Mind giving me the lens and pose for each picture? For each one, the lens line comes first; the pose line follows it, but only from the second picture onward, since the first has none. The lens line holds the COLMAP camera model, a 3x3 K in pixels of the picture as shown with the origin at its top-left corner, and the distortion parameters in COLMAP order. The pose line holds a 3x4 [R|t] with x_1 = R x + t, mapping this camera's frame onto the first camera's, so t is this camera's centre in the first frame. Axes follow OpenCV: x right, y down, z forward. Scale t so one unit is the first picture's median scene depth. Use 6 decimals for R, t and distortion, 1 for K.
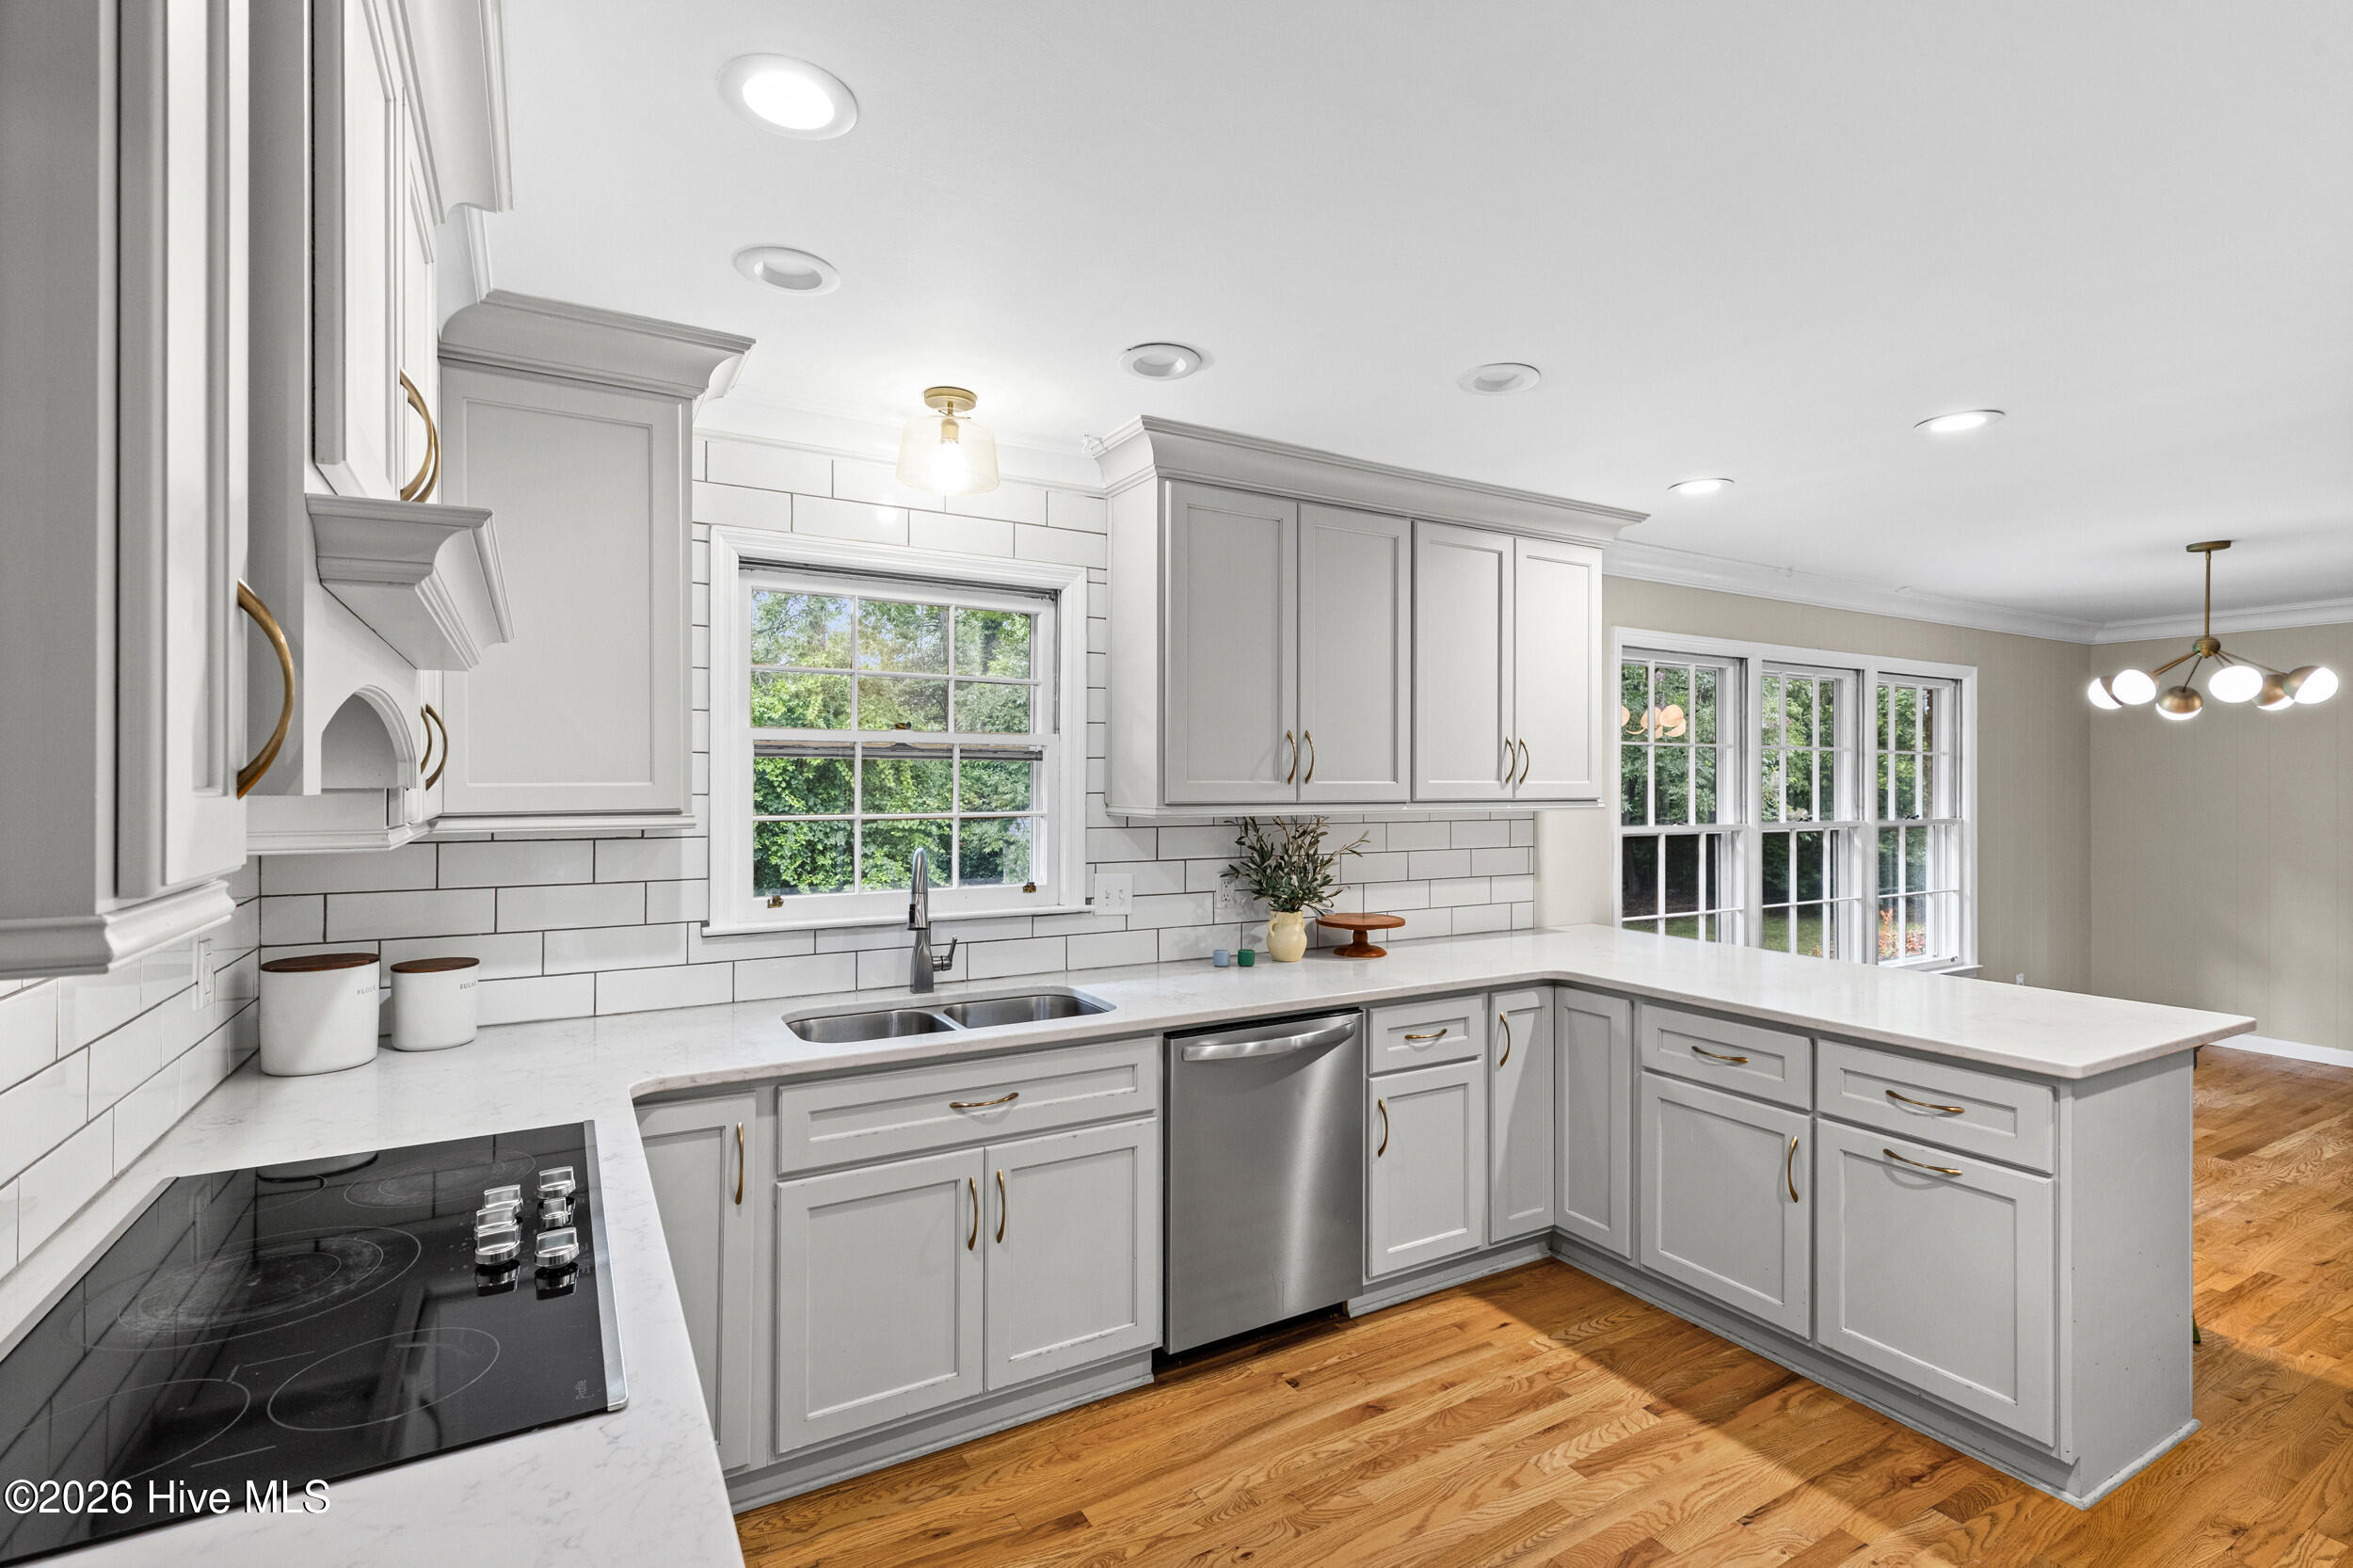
lens RADIAL K [[1060.1, 0, 1176.5], [0, 1060.1, 784.0], [0, 0, 1]] dist [0.004463, -0.000218]
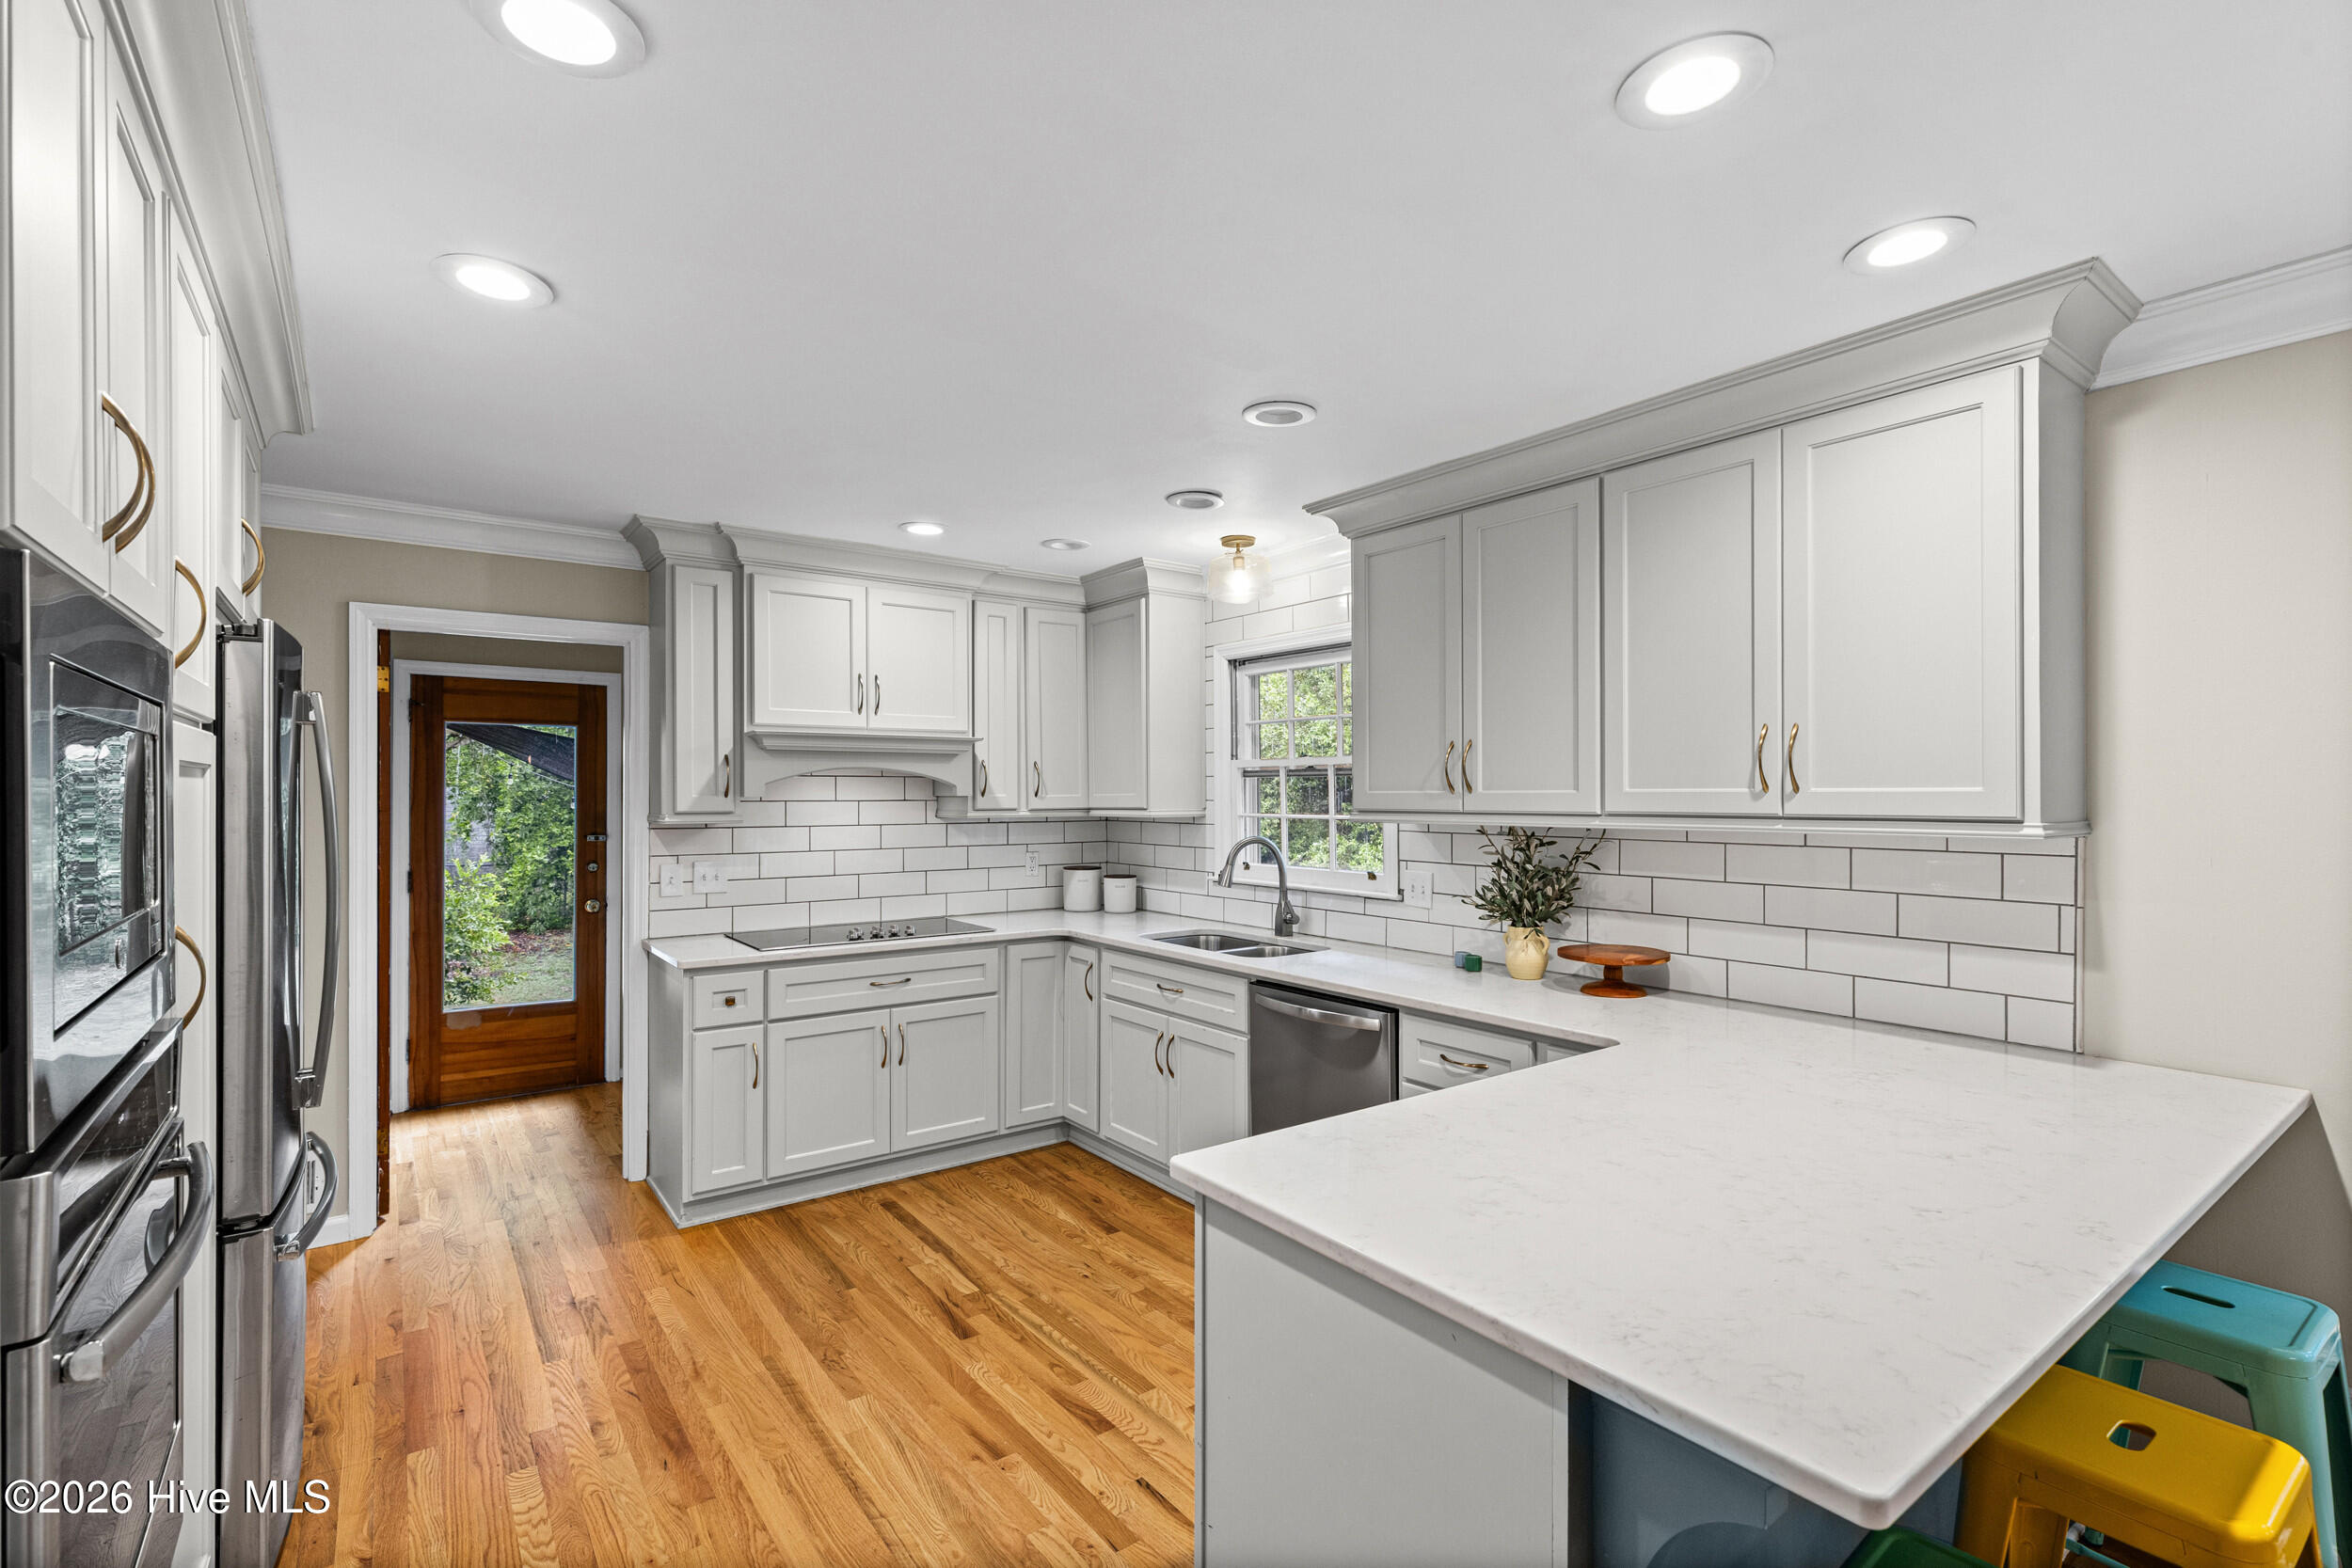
lens RADIAL K [[1065.7, 0, 1176.6], [0, 1065.7, 795.2], [0, 0, 1]] dist [0.011585, 0.000094]
pose [[0.119523, 0.000676, -0.992831, 1.079982], [0.003289, 0.999994, 0.001076, -0.000353], [0.992826, -0.003394, 0.119520, 0.607370]]
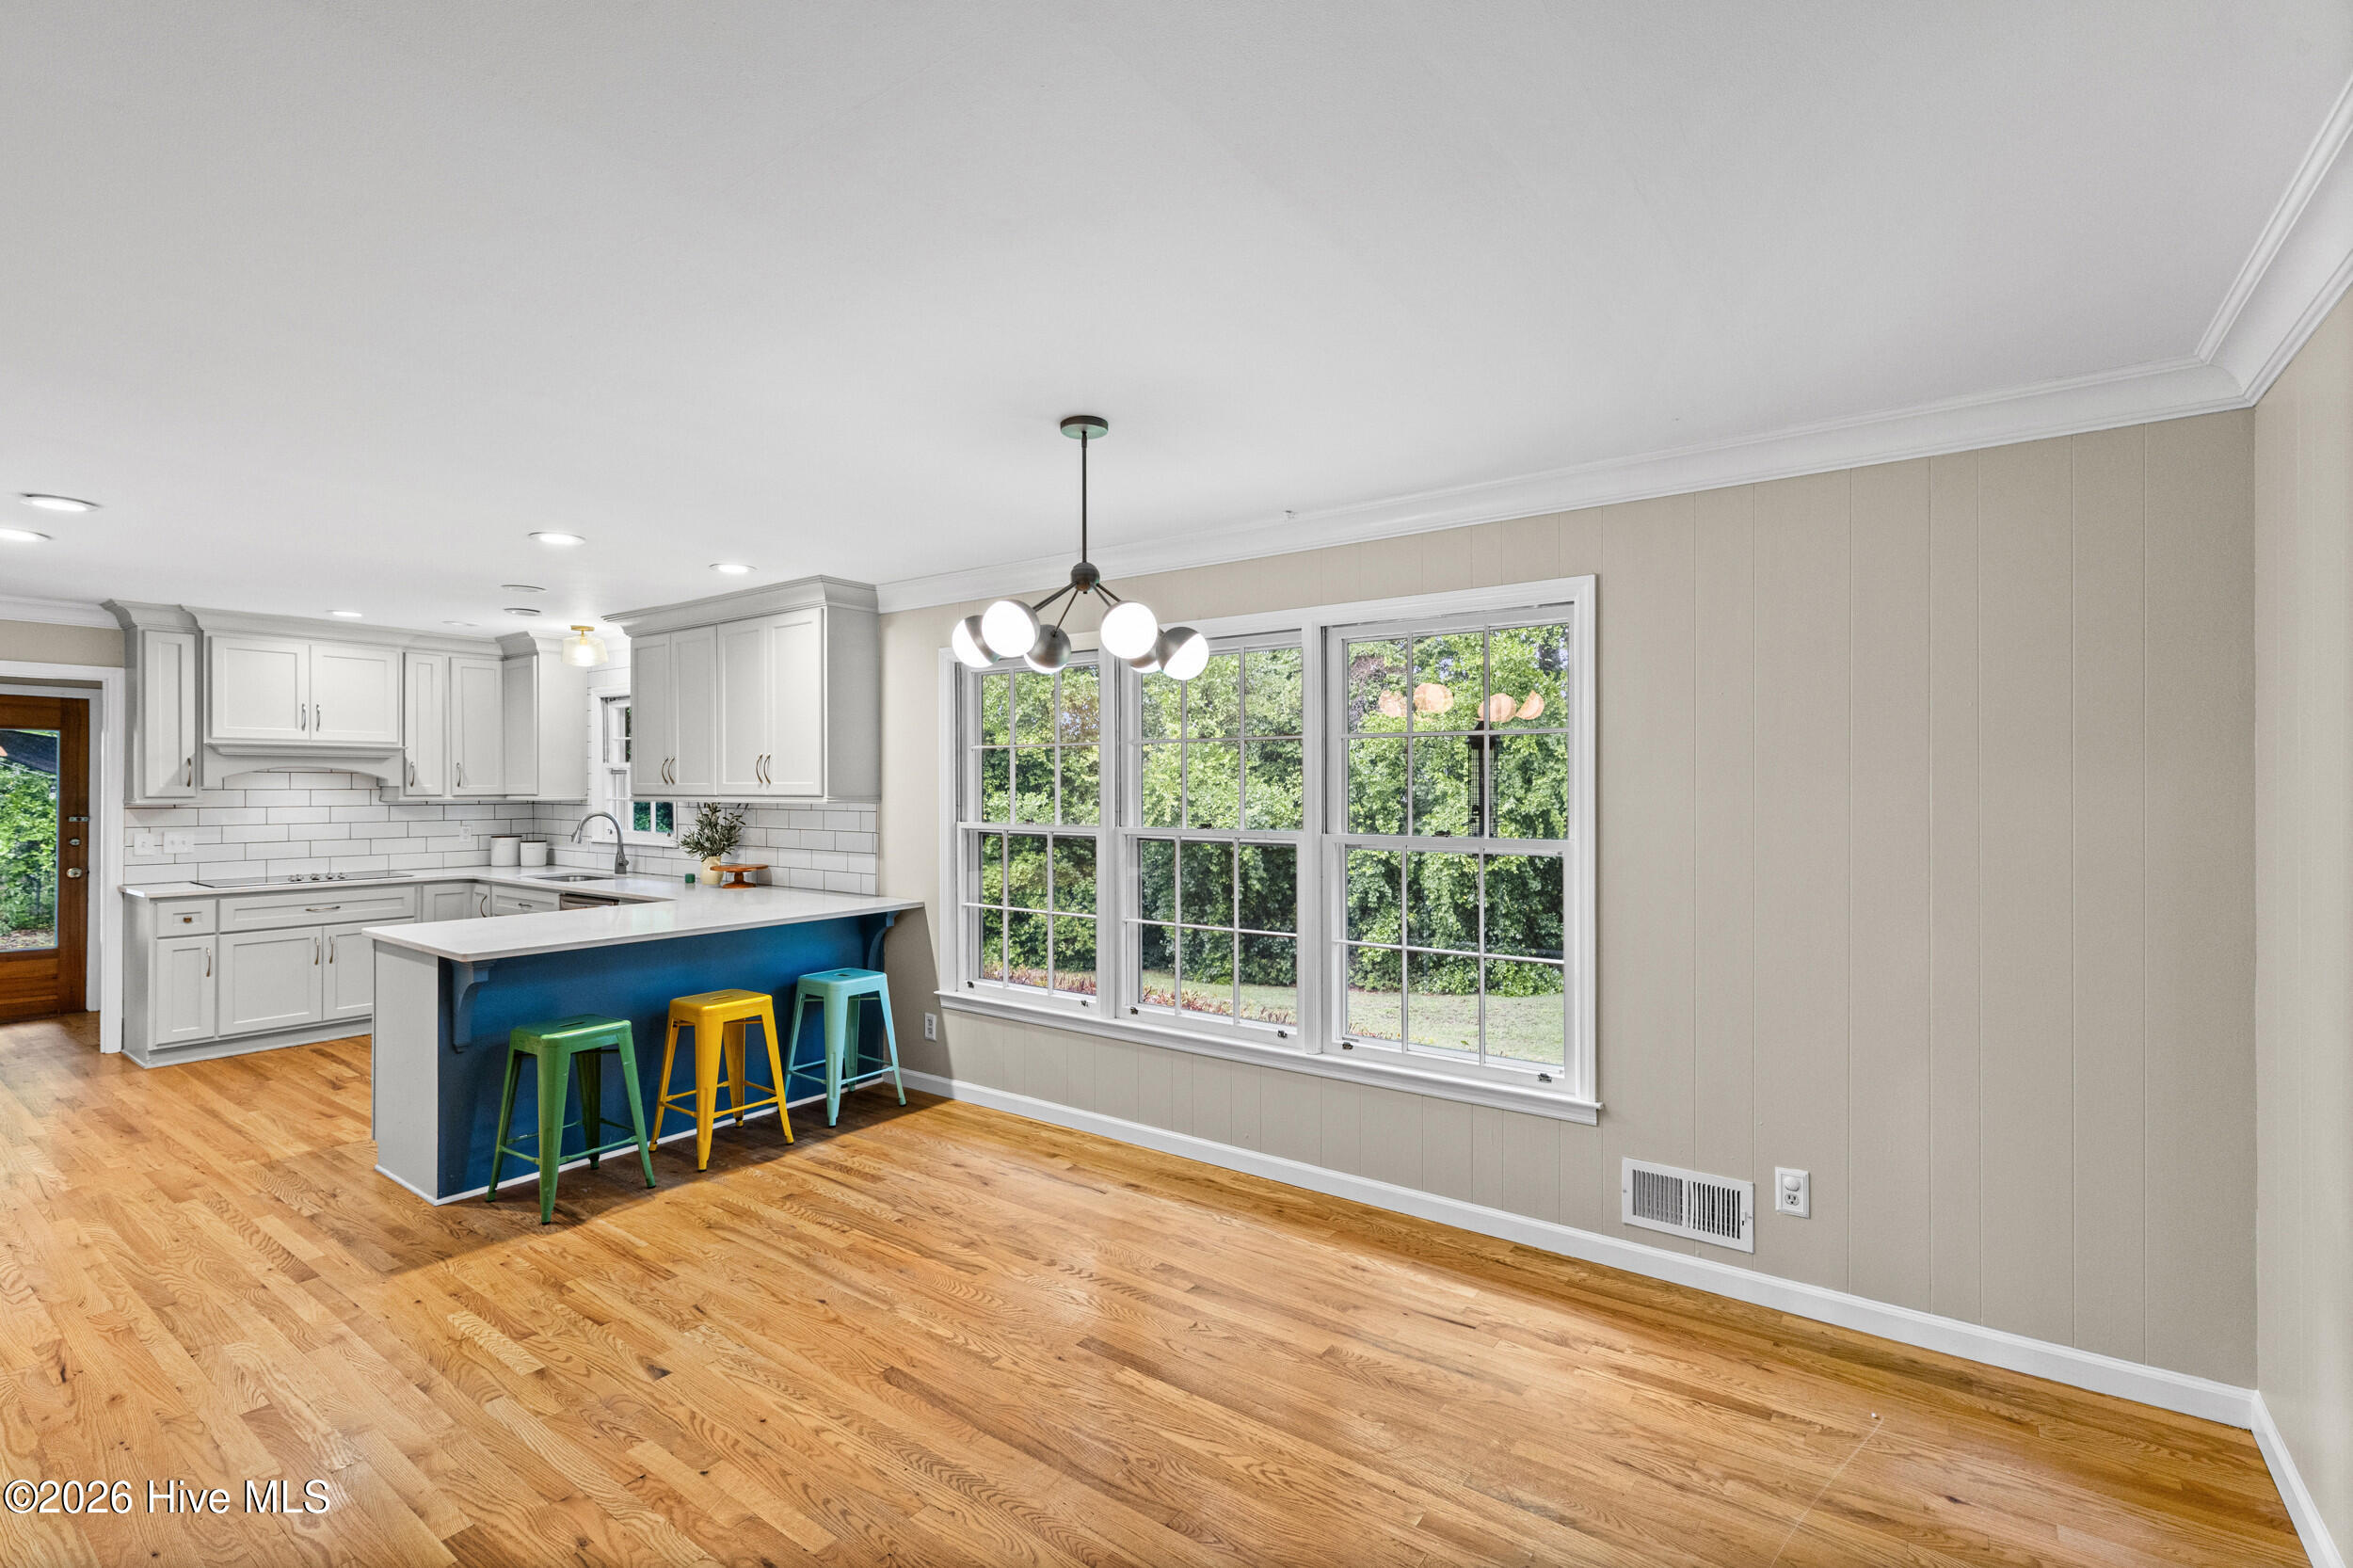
lens RADIAL K [[1060.1, 0, 1176.5], [0, 1060.1, 784.0], [0, 0, 1]] dist [0.004463, -0.000218]
pose [[0.409615, -0.001123, -0.912258, 2.162463], [0.001801, 0.999998, -0.000423, 0.000887], [0.912257, -0.001469, 0.409616, 1.040659]]
